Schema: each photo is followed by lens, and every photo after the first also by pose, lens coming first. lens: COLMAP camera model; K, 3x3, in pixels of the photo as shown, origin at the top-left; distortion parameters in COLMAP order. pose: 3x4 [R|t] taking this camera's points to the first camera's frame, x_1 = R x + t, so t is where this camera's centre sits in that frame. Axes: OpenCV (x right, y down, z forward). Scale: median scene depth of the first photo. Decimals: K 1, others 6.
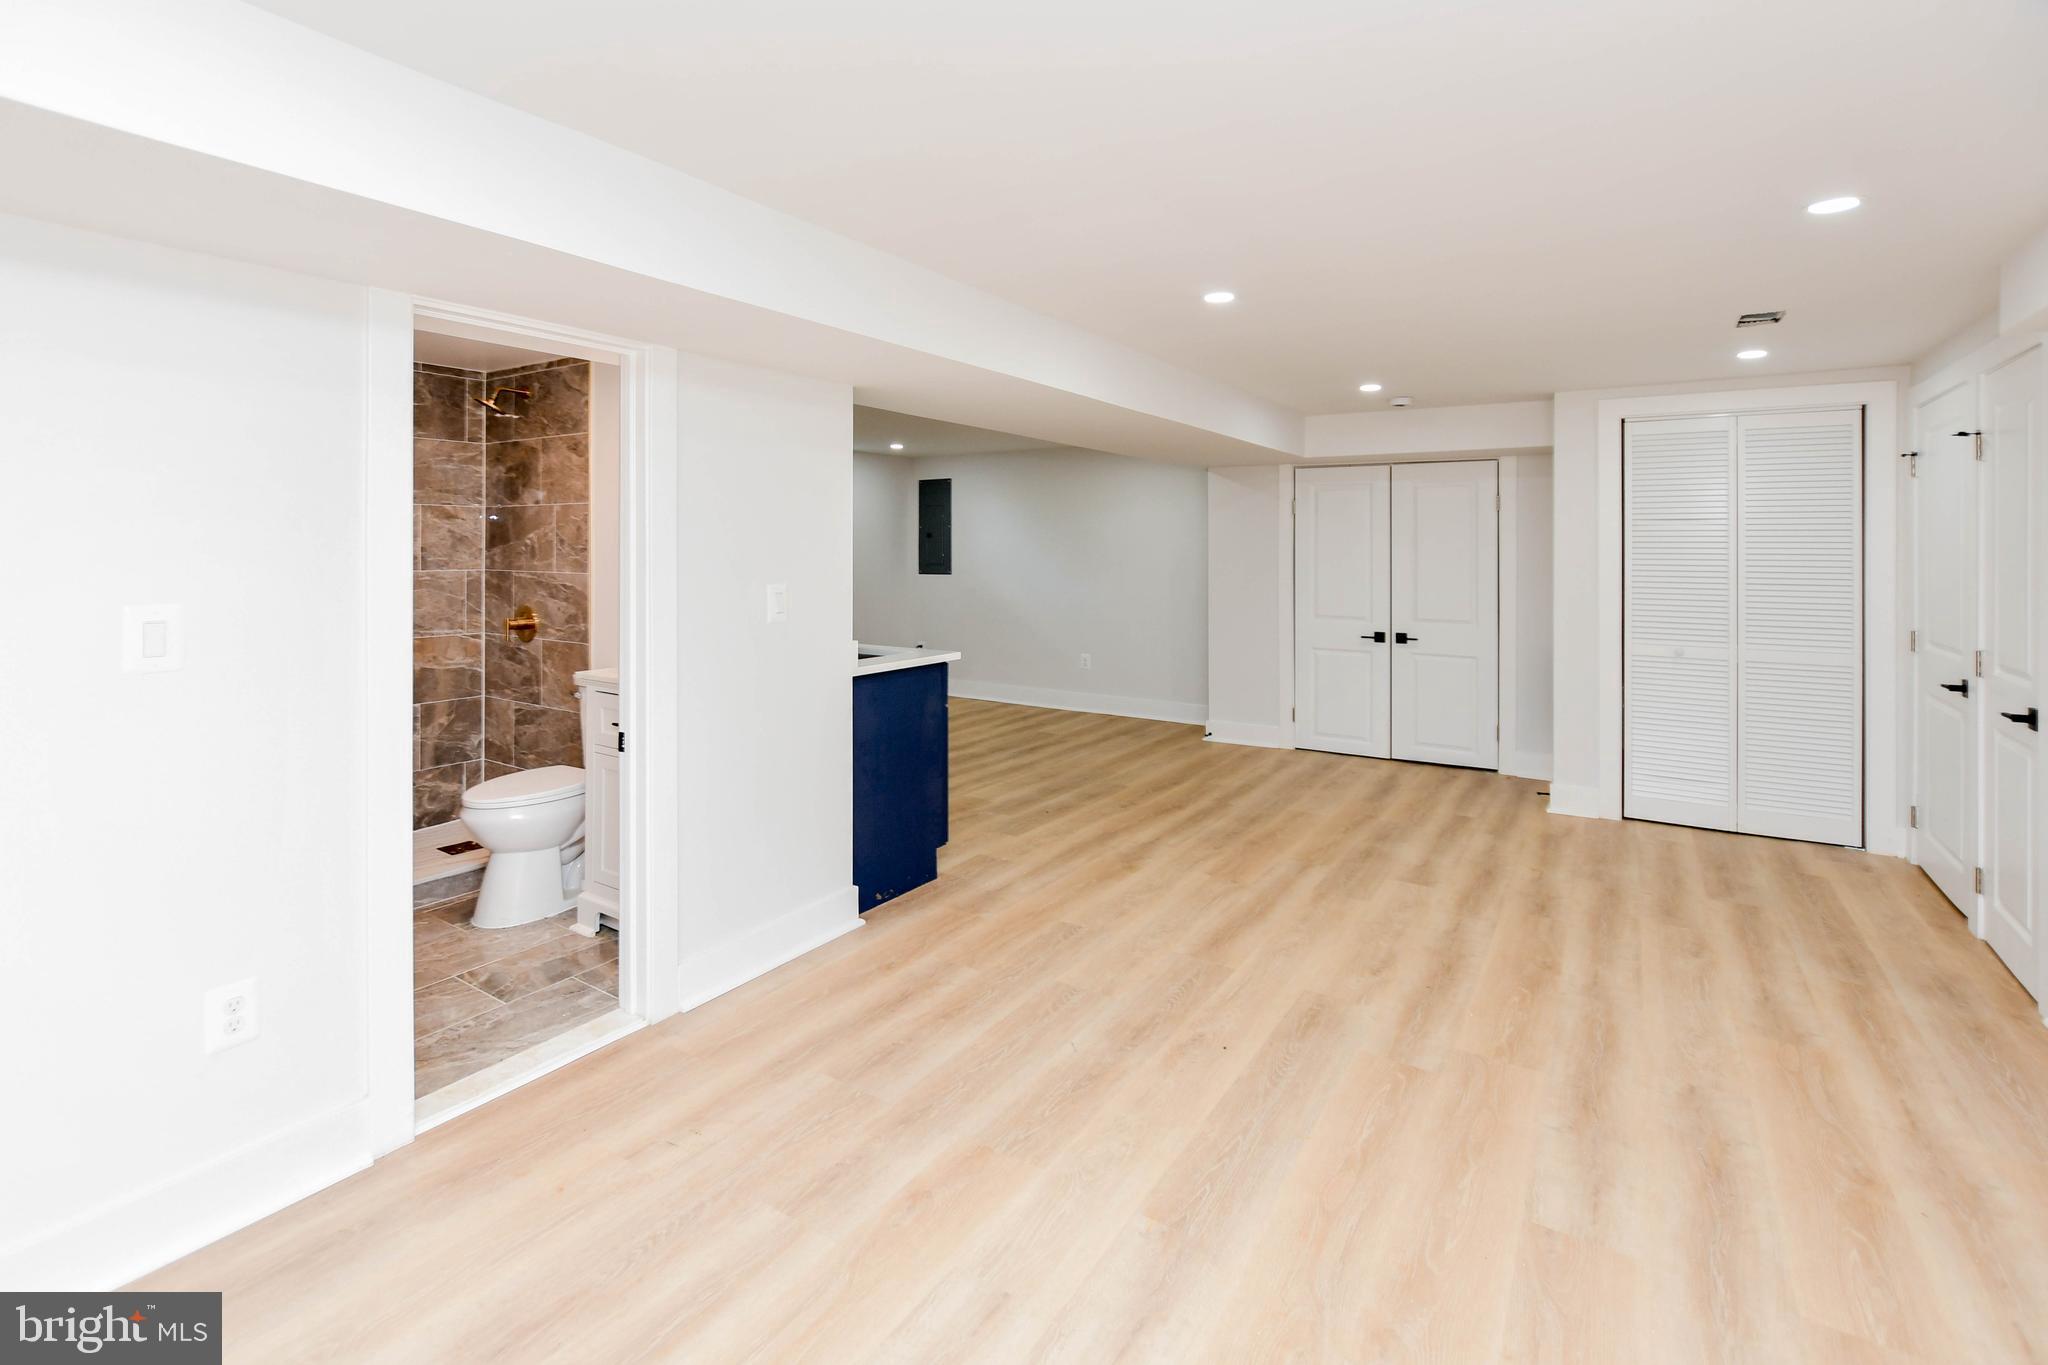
lens RADIAL K [[955.7, 0, 998.7], [0, 955.7, 538.5], [0, 0, 1]] dist [-0.003062, -0.000361]
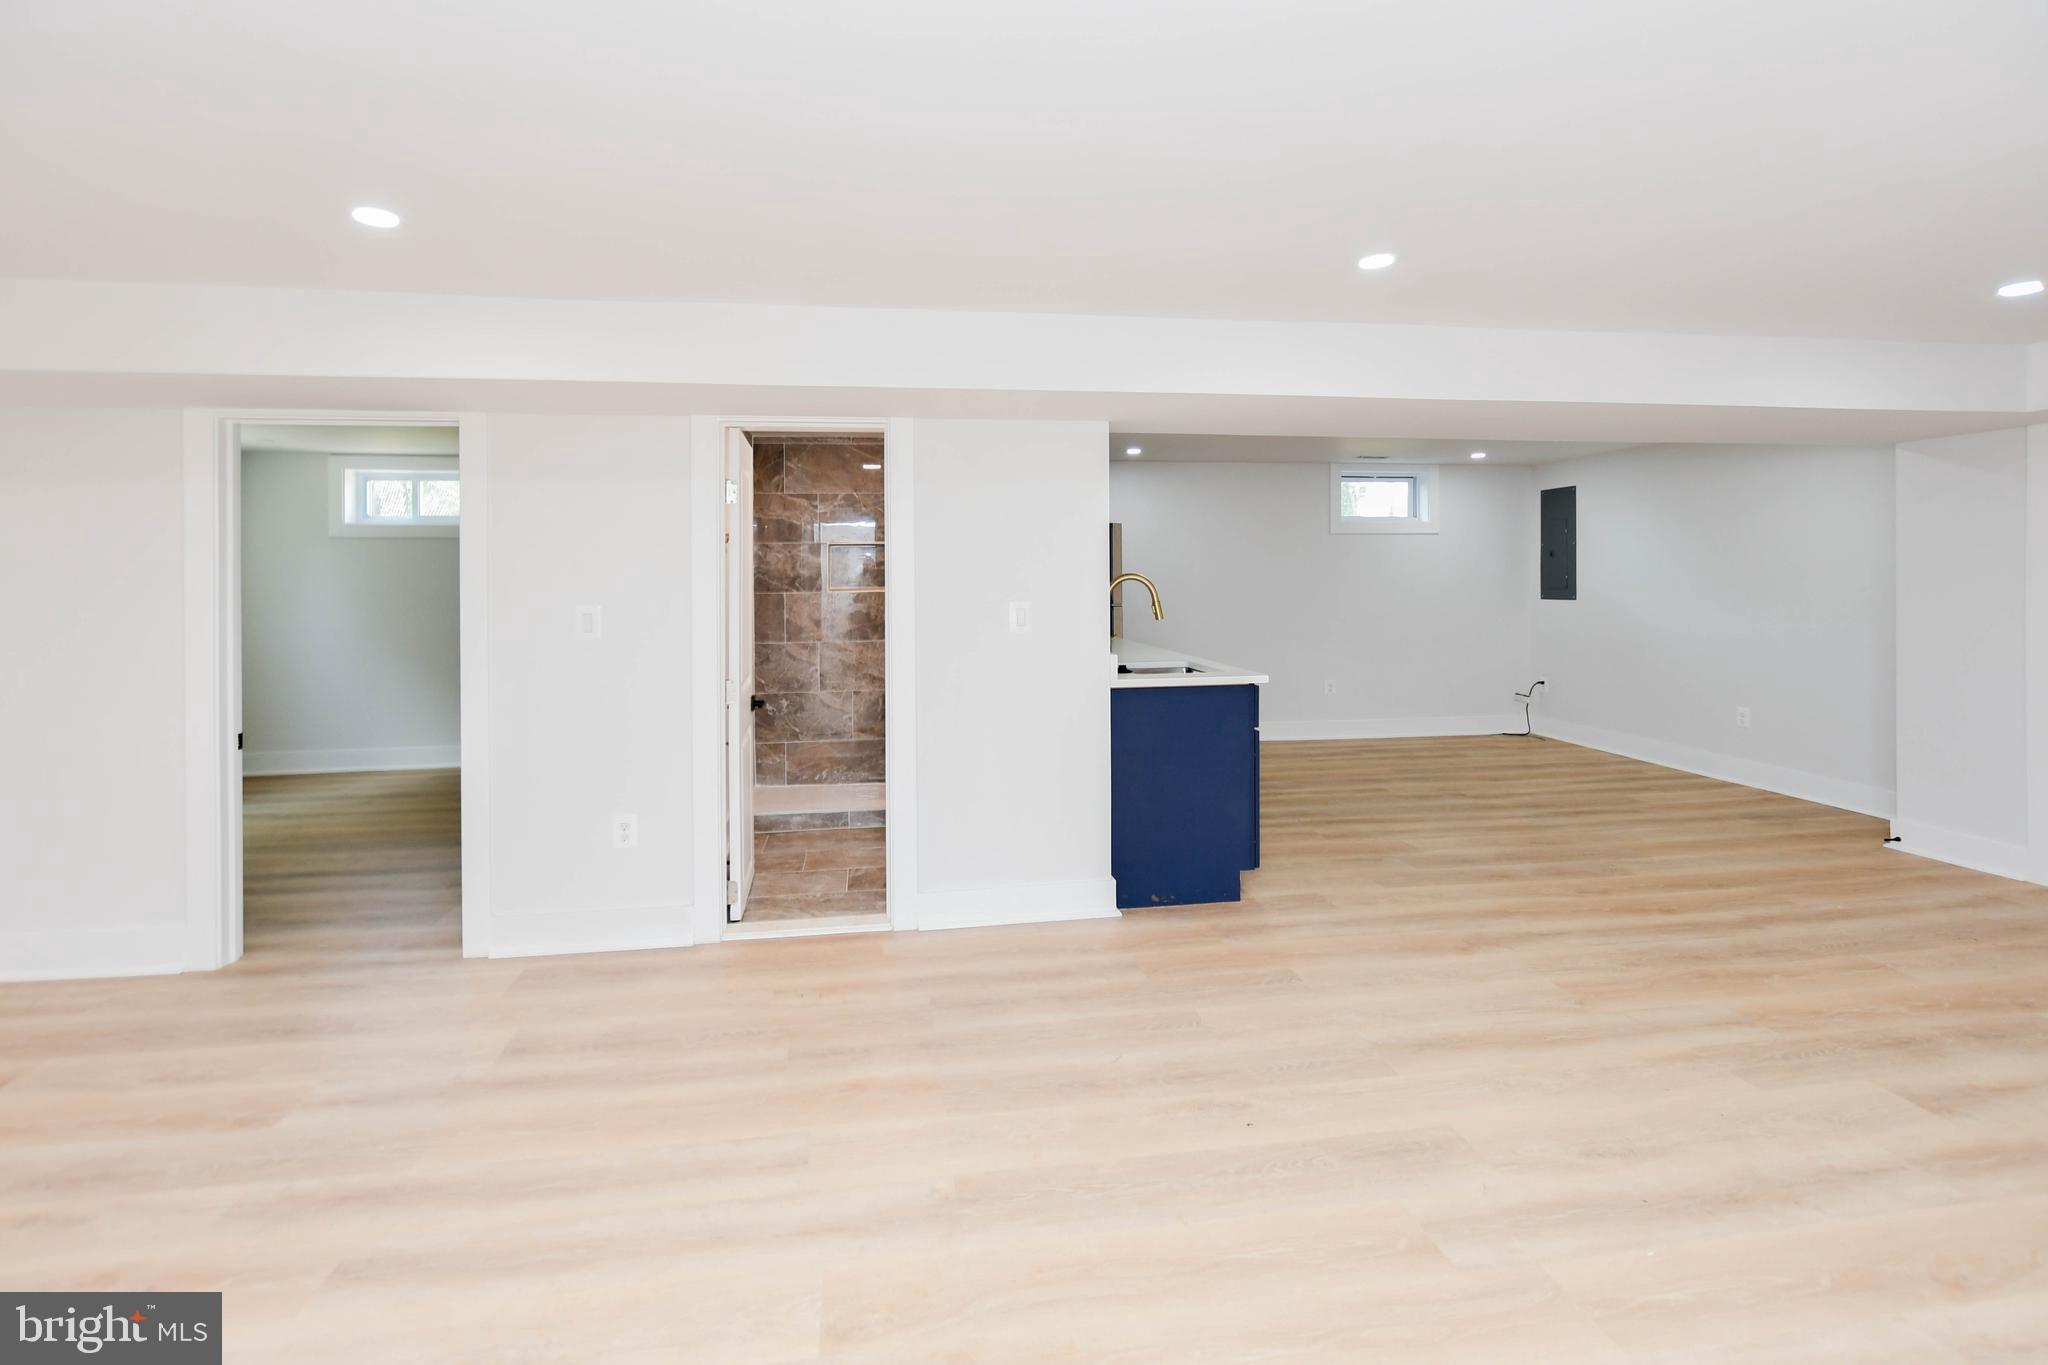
lens RADIAL K [[941.2, 0, 1011.3], [0, 941.2, 577.5], [0, 0, 1]] dist [-0.003494, -0.000052]
pose [[0.672792, -0.008434, -0.739784, 0.568693], [0.018793, 0.999807, 0.005692, 0.010329], [0.739593, -0.017732, 0.672821, 0.195135]]
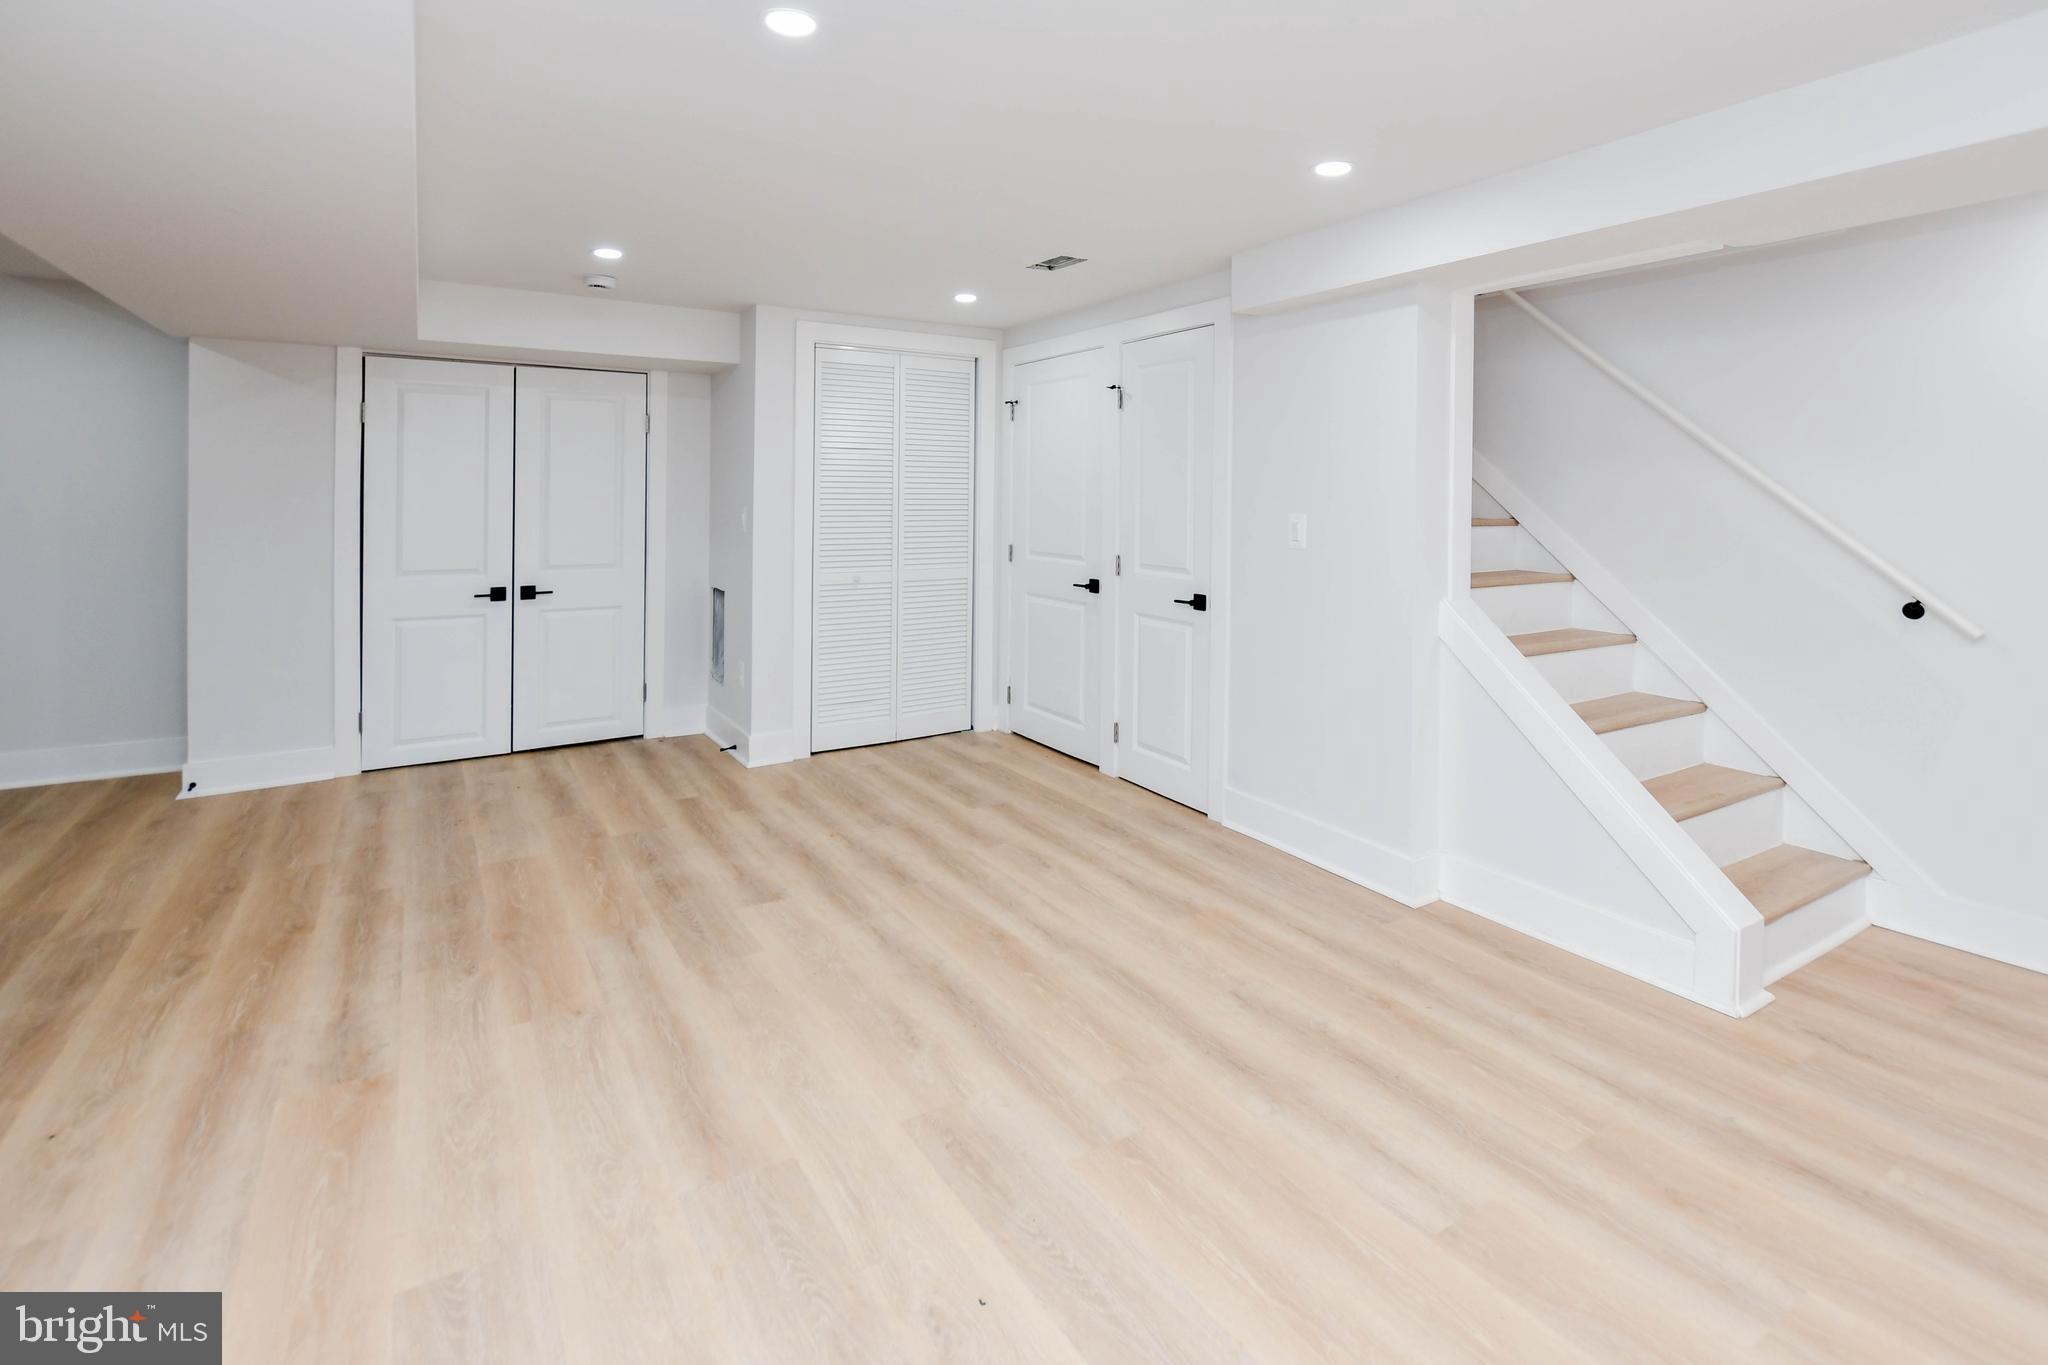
lens RADIAL K [[969.1, 0, 1018.4], [0, 969.1, 494.9], [0, 0, 1]] dist [-0.002804, -0.000171]
pose [[0.413226, -0.000087, 0.910629, -0.223409], [-0.013126, 0.999896, 0.006051, 0.028452], [-0.910534, -0.014453, 0.413181, 0.570712]]
